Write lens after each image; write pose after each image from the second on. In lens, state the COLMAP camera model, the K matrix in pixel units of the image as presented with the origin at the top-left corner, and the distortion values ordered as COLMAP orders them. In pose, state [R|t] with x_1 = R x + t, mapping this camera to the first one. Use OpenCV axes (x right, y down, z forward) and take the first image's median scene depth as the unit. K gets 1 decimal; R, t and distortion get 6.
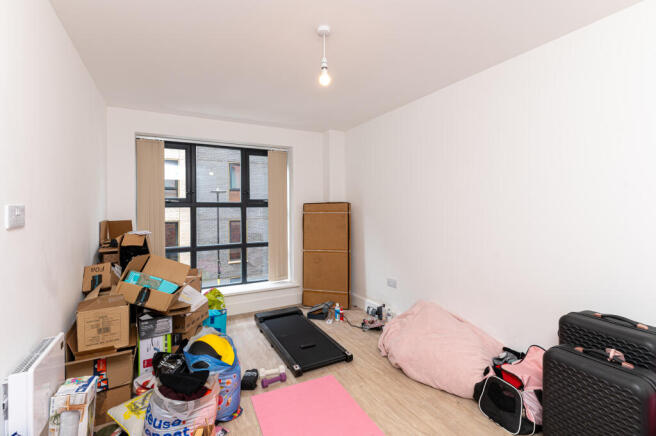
lens RADIAL K [[295.4, 0, 328.1], [0, 295.4, 225.9], [0, 0, 1]] dist [-0.004560, -0.000489]
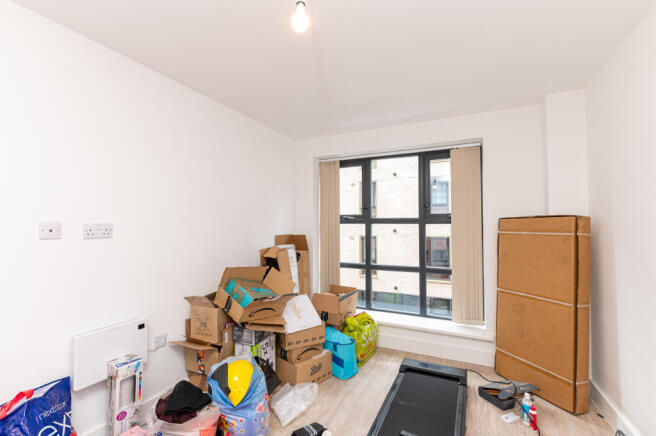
lens RADIAL K [[295.4, 0, 328.1], [0, 295.4, 225.9], [0, 0, 1]] dist [-0.004560, -0.000489]
pose [[0.581409, 0.008981, -0.813562, 0.241940], [-0.051661, 0.998329, -0.025898, -0.021997], [0.811969, 0.057087, 0.580902, 0.312728]]
